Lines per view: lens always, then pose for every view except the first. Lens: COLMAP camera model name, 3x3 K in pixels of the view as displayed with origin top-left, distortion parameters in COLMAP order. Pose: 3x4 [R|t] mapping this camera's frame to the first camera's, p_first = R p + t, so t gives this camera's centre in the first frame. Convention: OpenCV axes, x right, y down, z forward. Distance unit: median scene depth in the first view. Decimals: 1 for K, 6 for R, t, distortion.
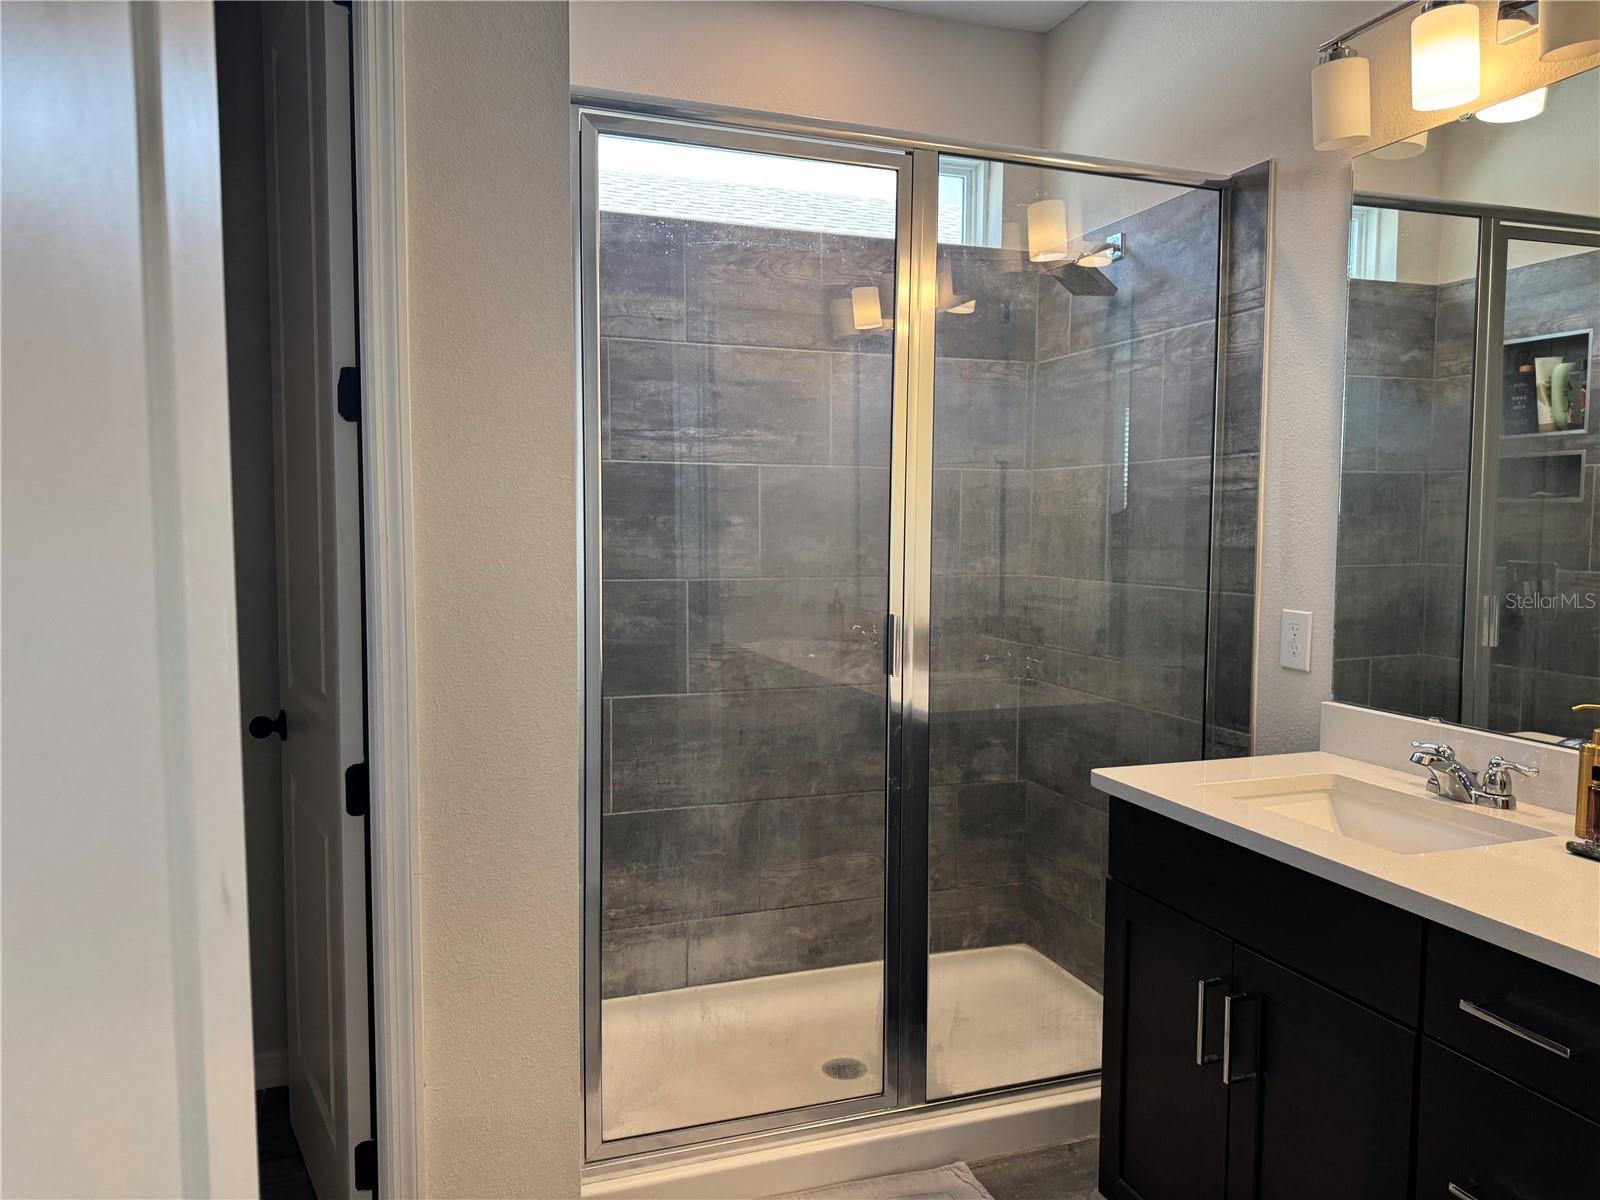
lens RADIAL K [[1124.1, 0, 798.1], [0, 1124.1, 600.7], [0, 0, 1]] dist [0.186066, -0.305890]
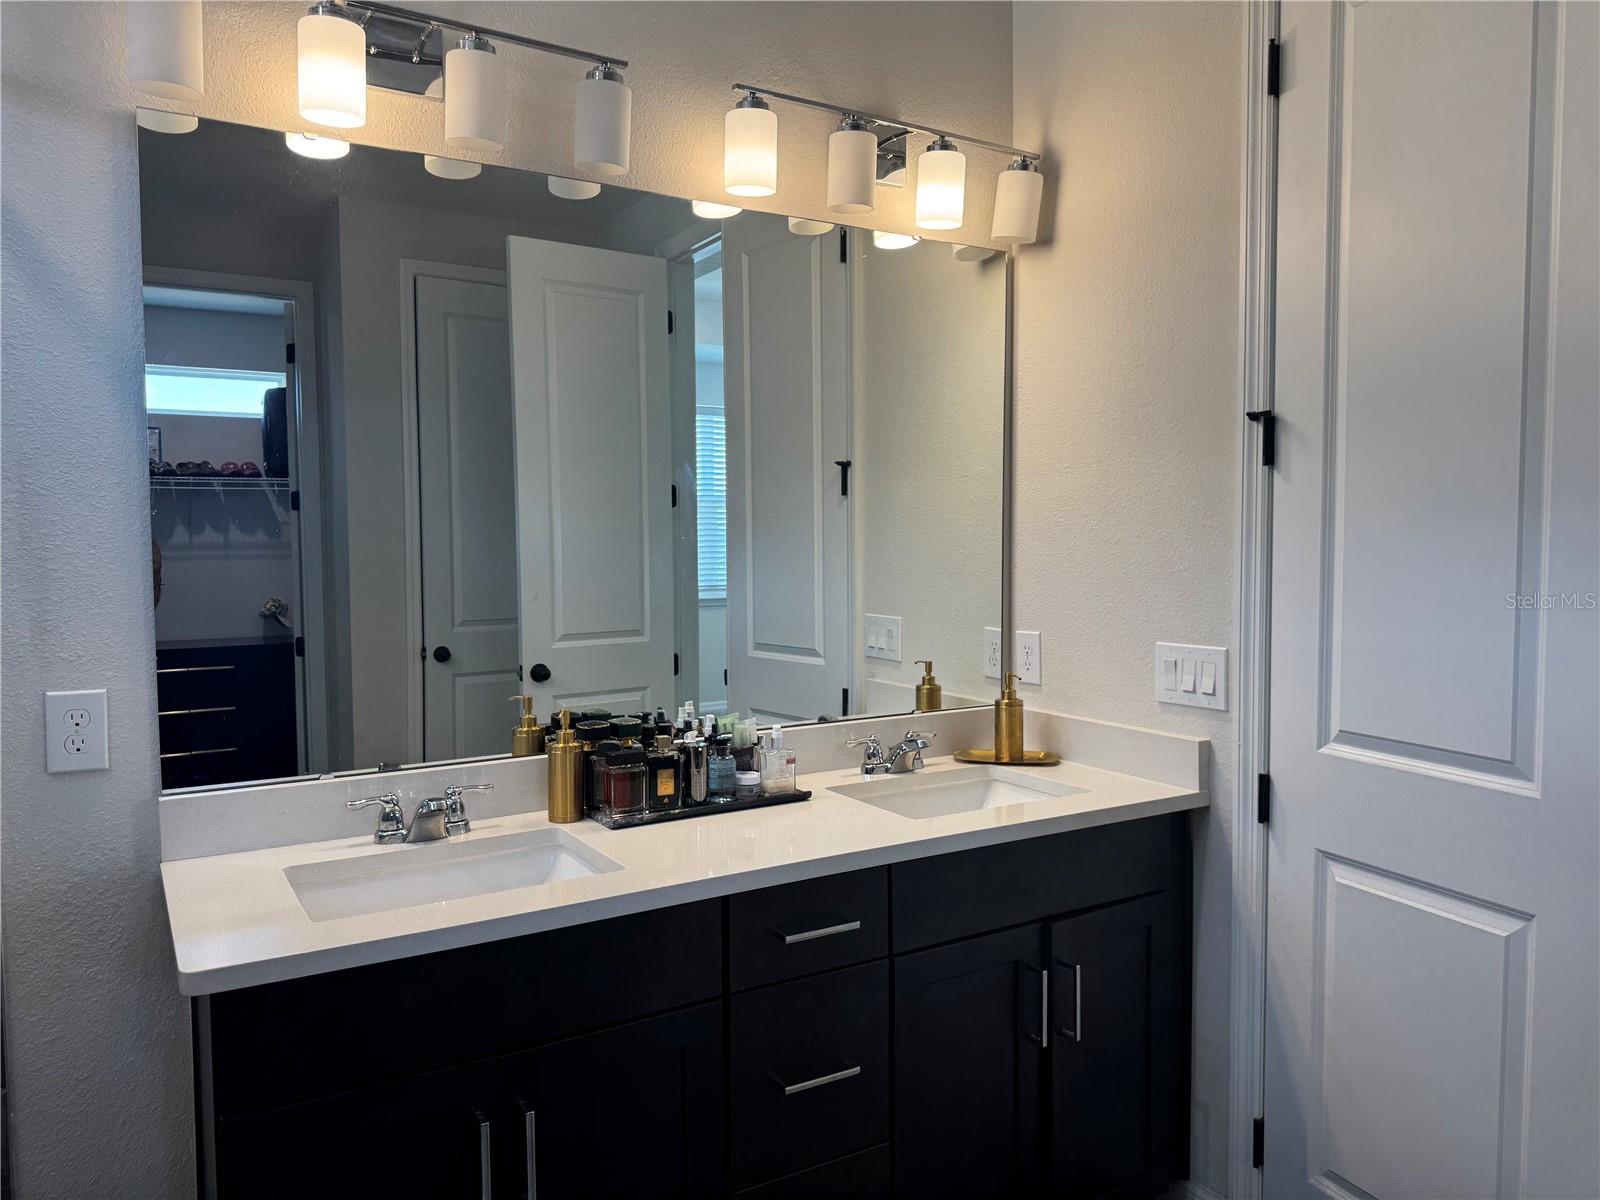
lens RADIAL K [[1124.1, 0, 798.1], [0, 1124.1, 600.7], [0, 0, 1]] dist [0.186066, -0.305890]
pose [[-0.204190, -0.050274, 0.977640, -0.437576], [0.075910, 0.994860, 0.067014, -0.074107], [-0.975984, 0.087896, -0.199324, 0.807305]]
